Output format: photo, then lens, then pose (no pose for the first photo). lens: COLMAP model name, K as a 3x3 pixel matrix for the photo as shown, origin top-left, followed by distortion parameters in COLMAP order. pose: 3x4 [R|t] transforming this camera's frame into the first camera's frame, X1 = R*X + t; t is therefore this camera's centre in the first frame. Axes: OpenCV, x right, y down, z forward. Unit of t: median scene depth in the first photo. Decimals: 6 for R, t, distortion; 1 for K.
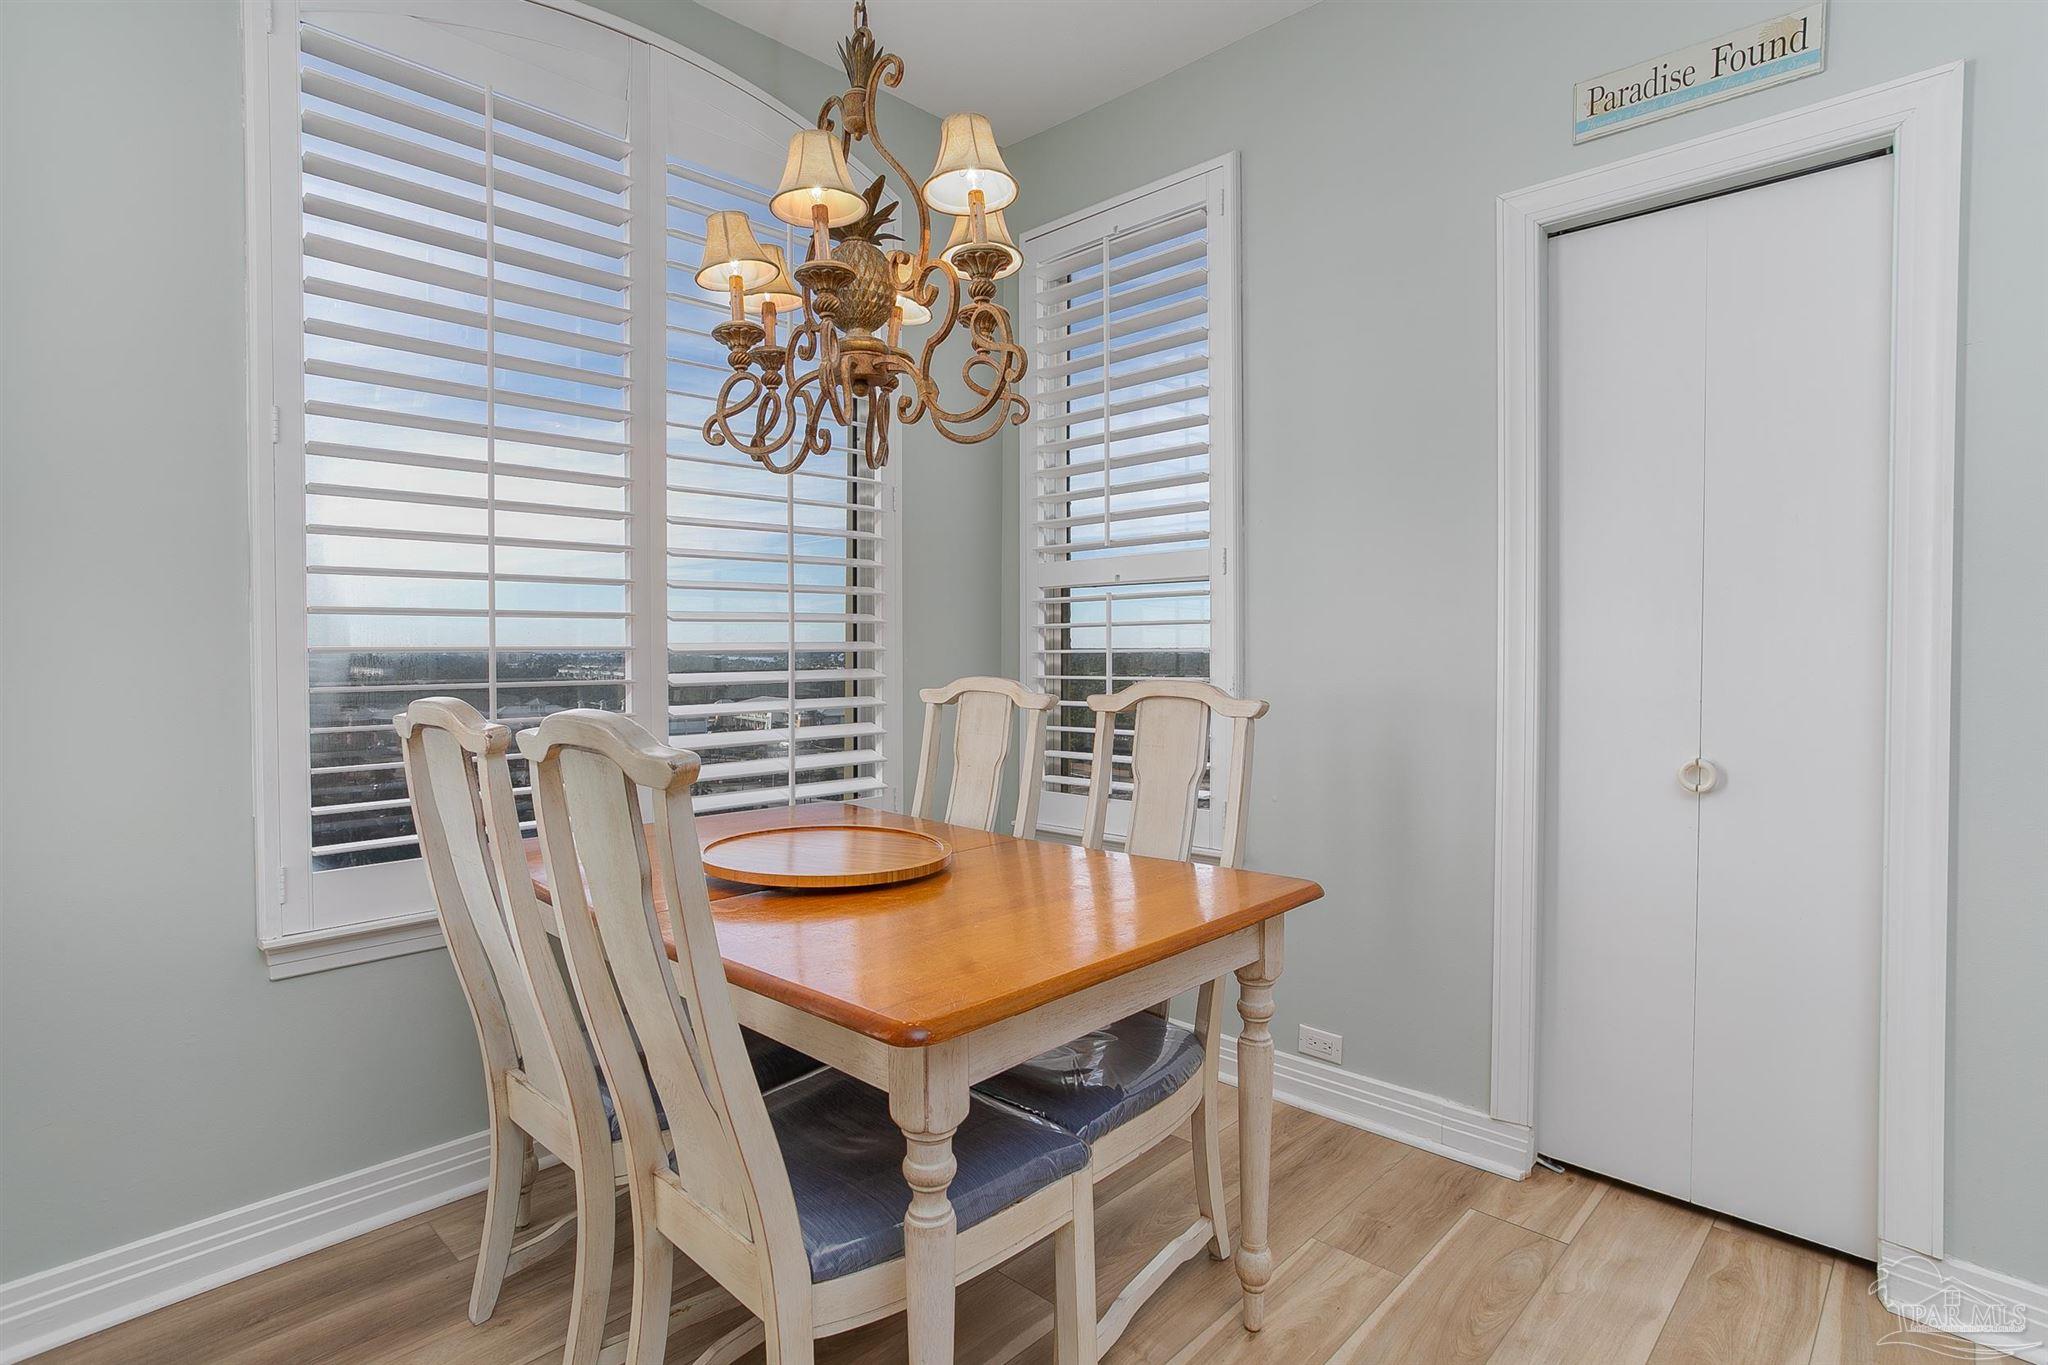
lens RADIAL K [[998.0, 0, 1037.3], [0, 998.0, 666.1], [0, 0, 1]] dist [-0.047876, 0.016991]
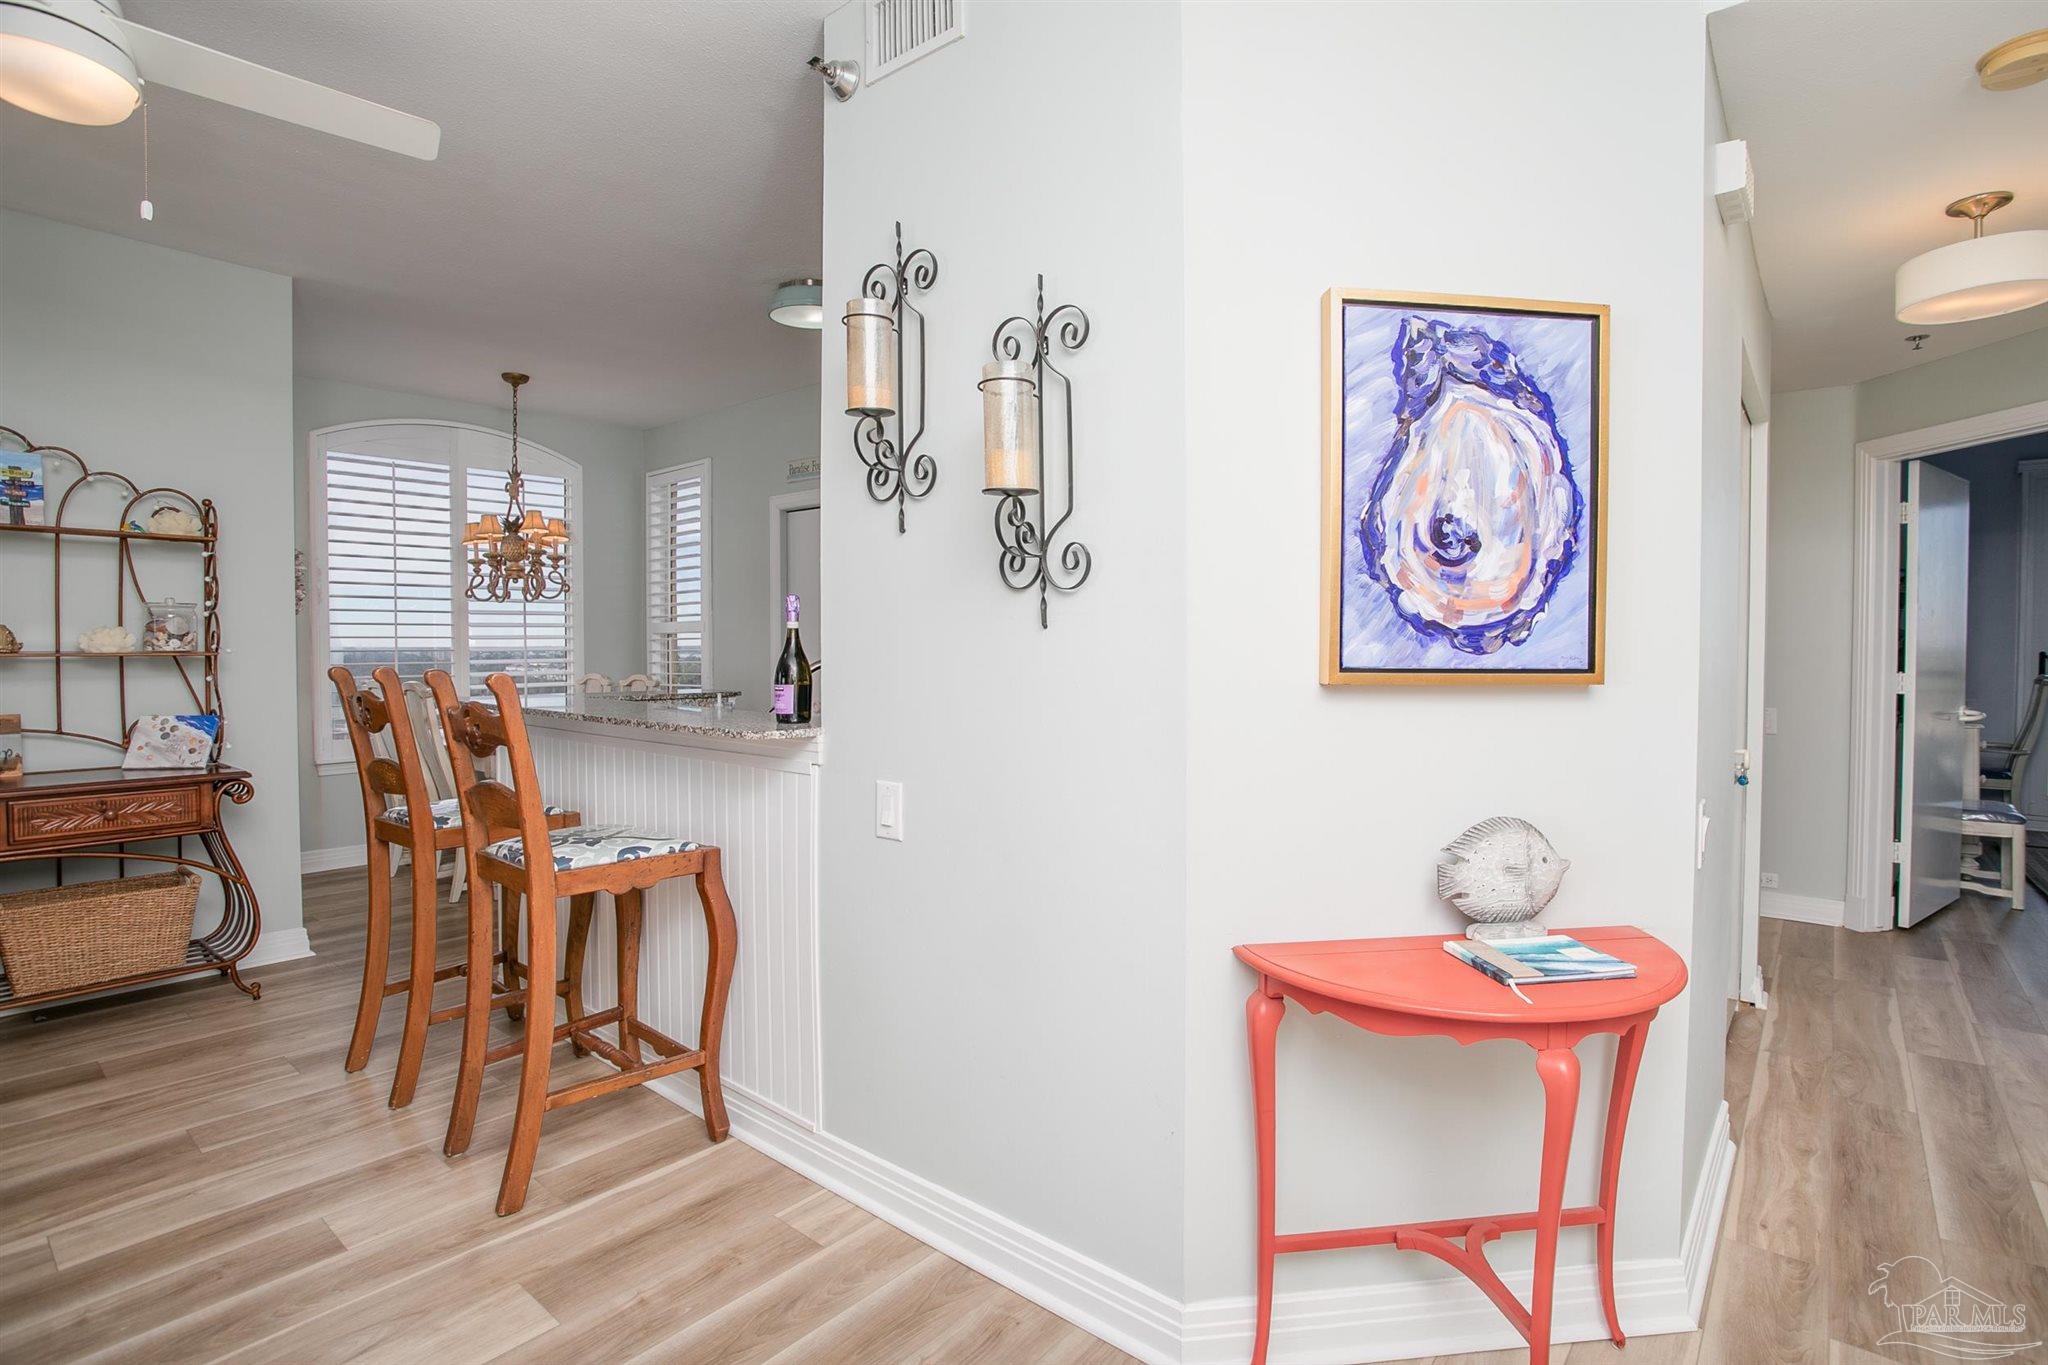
lens RADIAL K [[971.0, 0, 1023.8], [0, 971.0, 668.1], [0, 0, 1]] dist [-0.042485, 0.016187]
pose [[0.998499, -0.003463, 0.054666, 1.130548], [0.002972, 0.999954, 0.009075, -0.026678], [-0.054695, -0.008899, 0.998463, -1.914893]]
